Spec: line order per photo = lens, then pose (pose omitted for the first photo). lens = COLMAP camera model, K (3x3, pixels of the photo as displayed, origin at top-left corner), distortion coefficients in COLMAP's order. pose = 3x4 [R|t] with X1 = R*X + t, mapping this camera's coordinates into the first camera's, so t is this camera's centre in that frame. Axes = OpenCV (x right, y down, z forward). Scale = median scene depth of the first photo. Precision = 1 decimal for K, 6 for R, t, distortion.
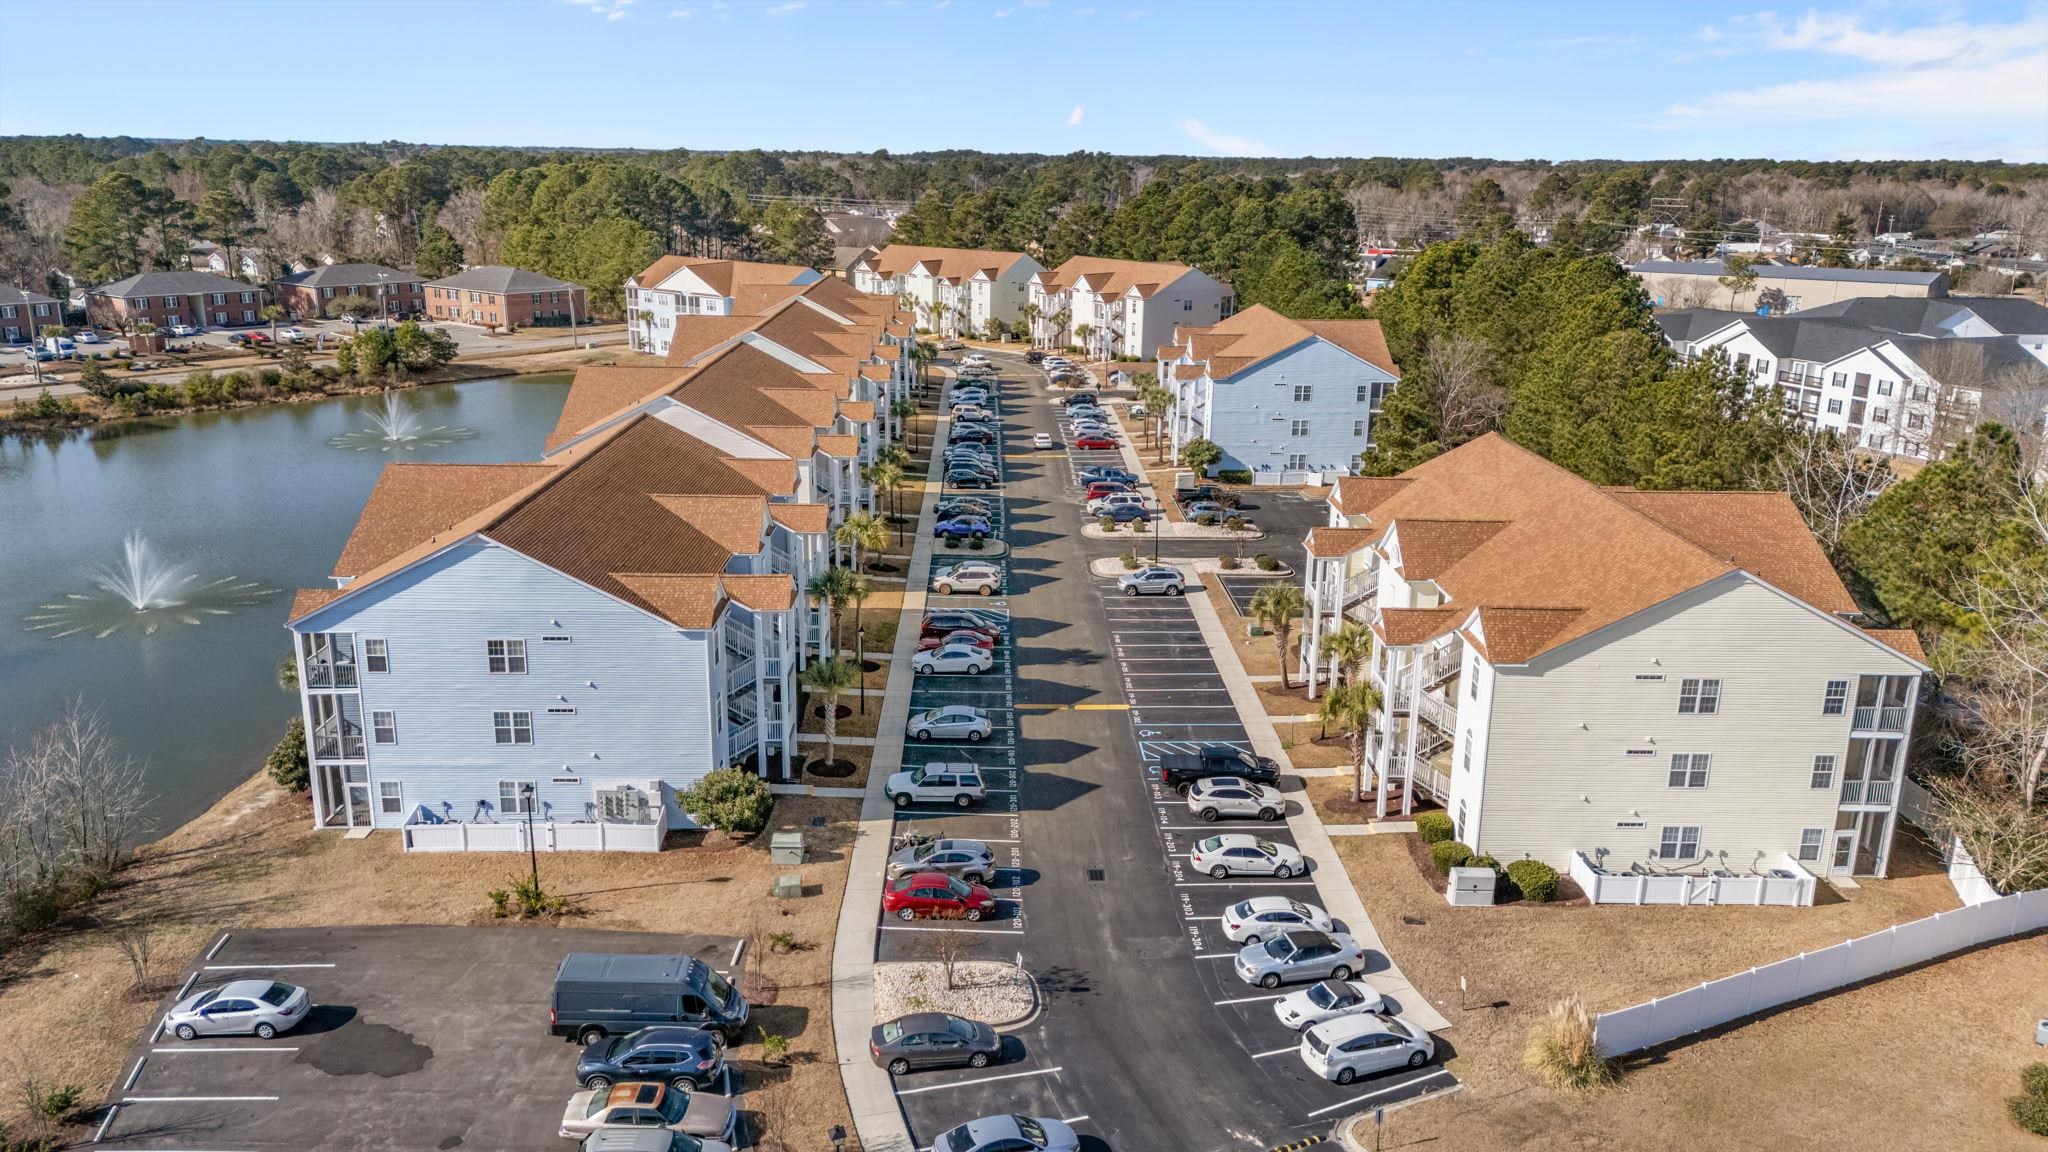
lens RADIAL K [[1480.3, 0, 1025.8], [0, 1480.3, 566.7], [0, 0, 1]] dist [0.049295, -0.004719]
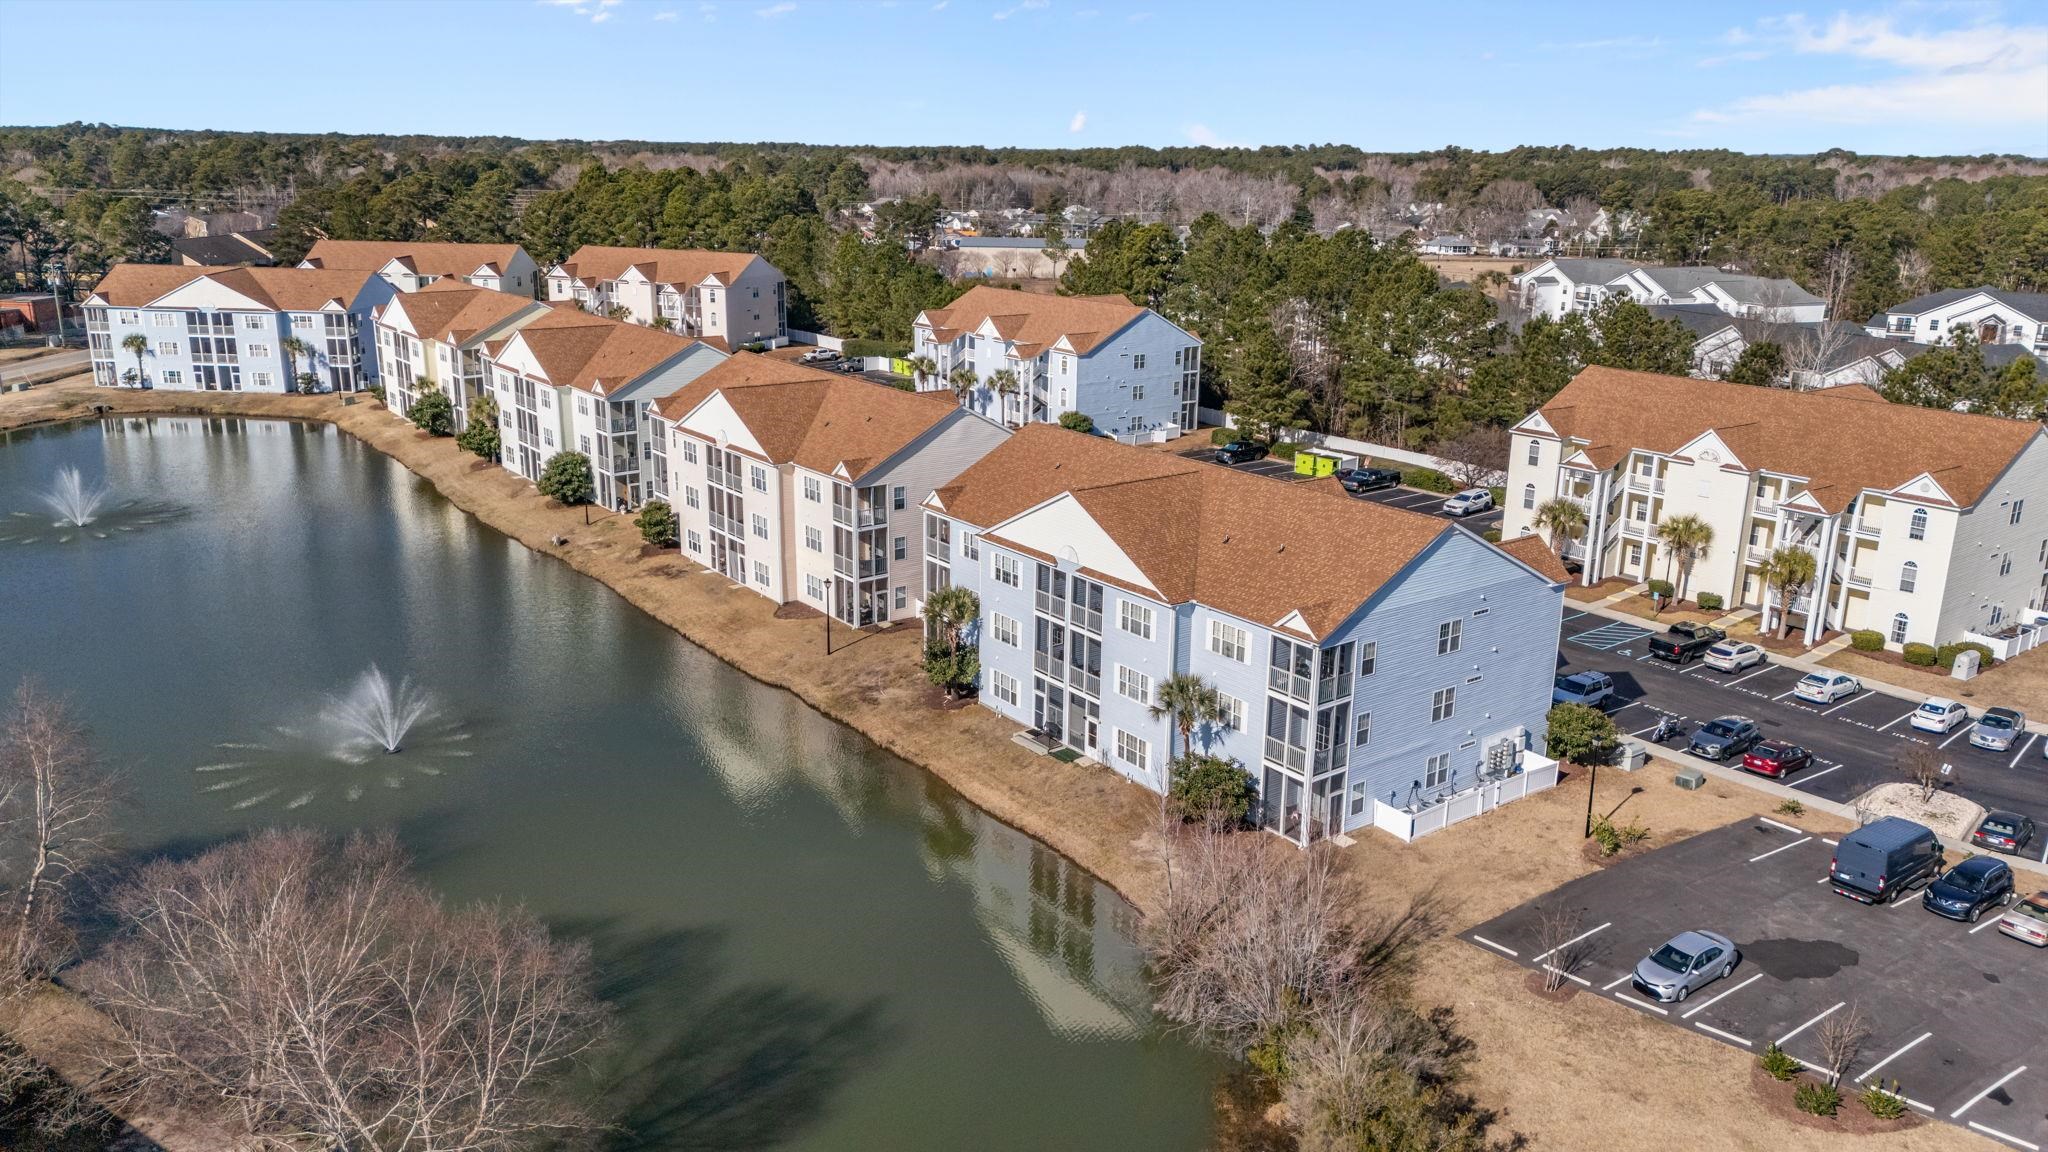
lens RADIAL K [[1480.3, 0, 1021.6], [0, 1480.3, 579.2], [0, 0, 1]] dist [0.049295, -0.004719]
pose [[0.813143, -0.162391, 0.558953, -0.536247], [0.150976, 0.986271, 0.066906, -0.043863], [-0.562144, 0.029984, 0.826496, 0.136367]]
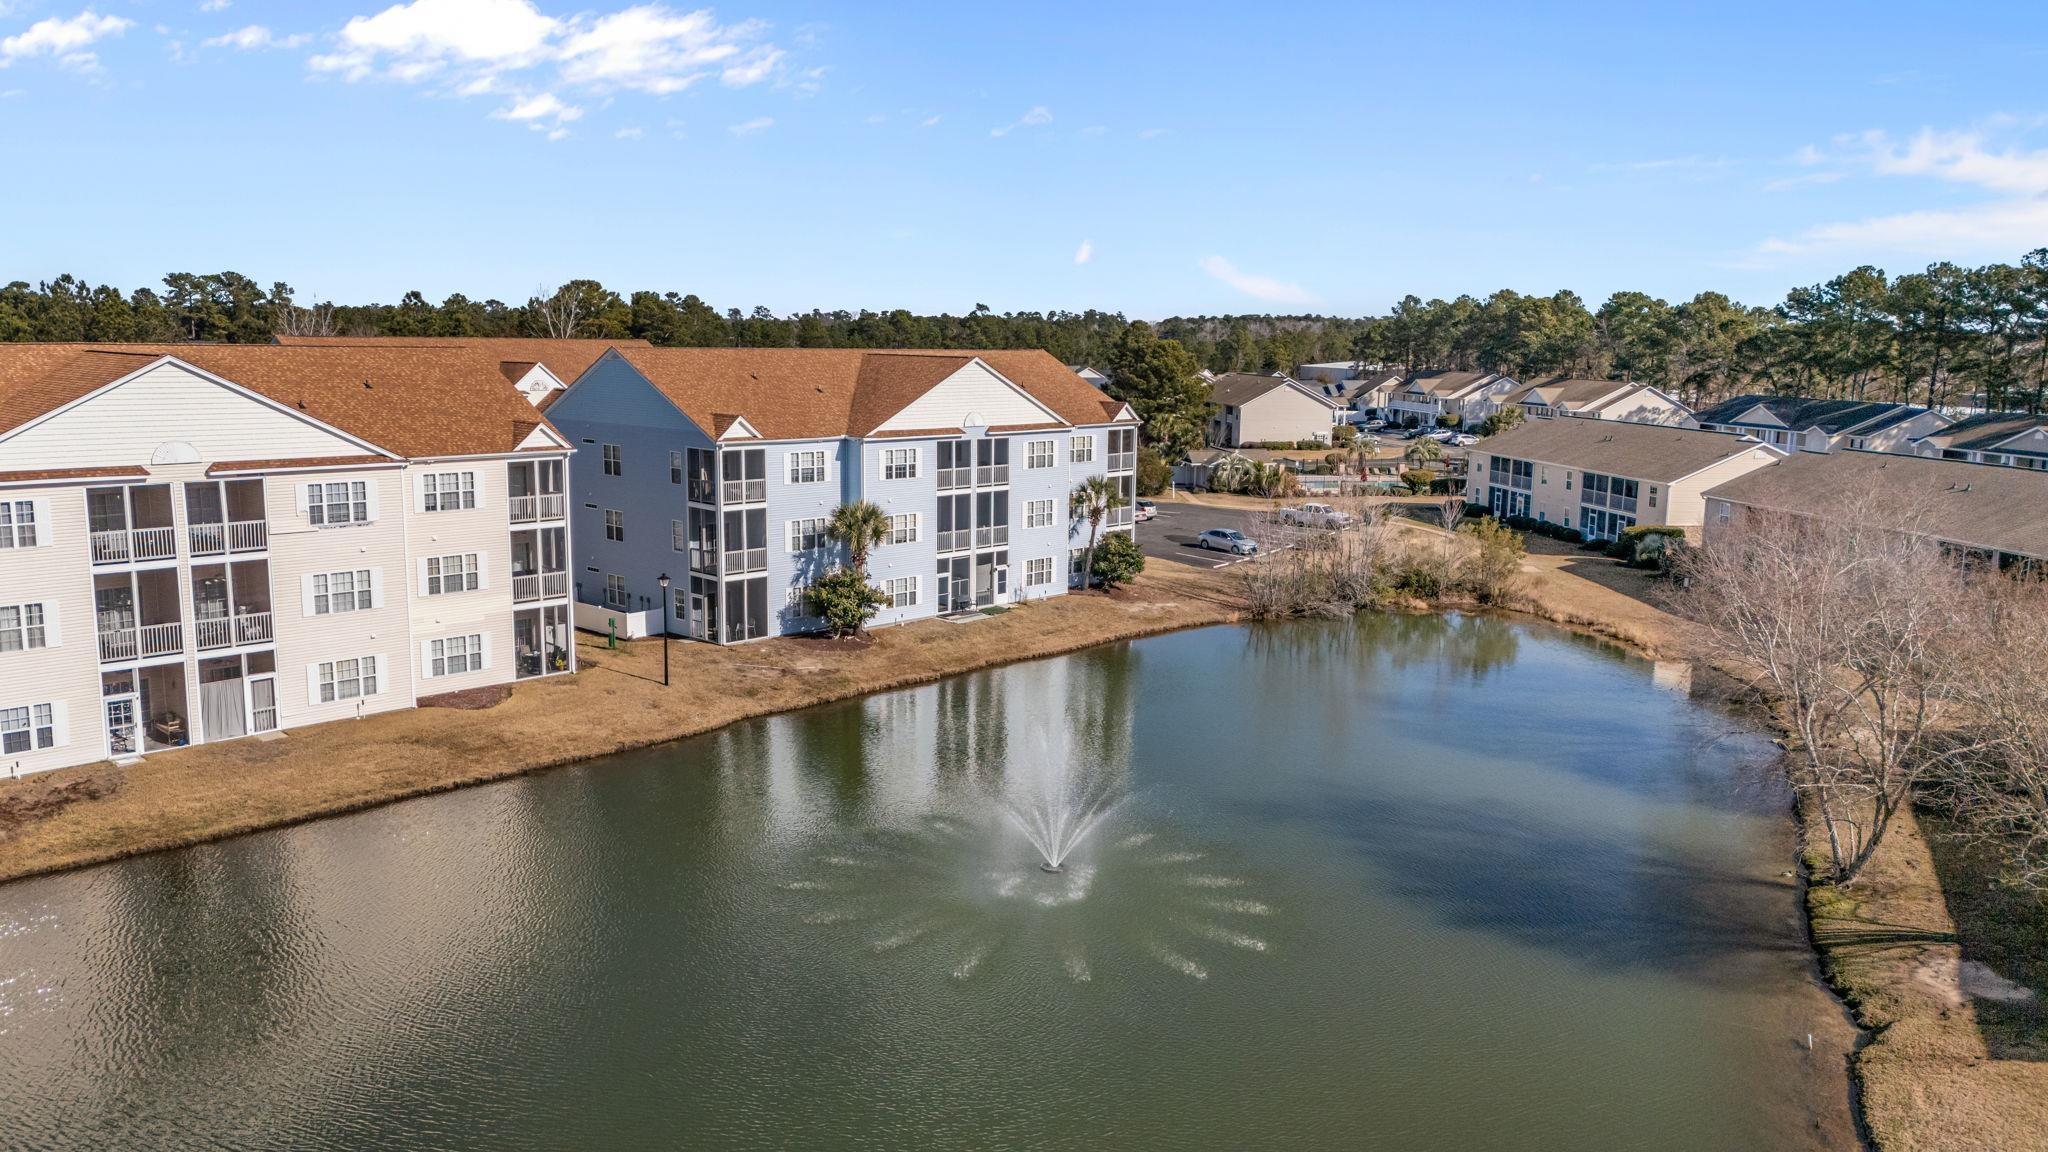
lens RADIAL K [[1480.3, 0, 1030.7], [0, 1480.3, 578.2], [0, 0, 1]] dist [0.049295, -0.004719]
pose [[-0.708844, -0.141212, 0.691086, -0.751193], [0.160469, 0.921781, 0.352943, -0.278633], [-0.686870, 0.361079, -0.630739, 1.809512]]
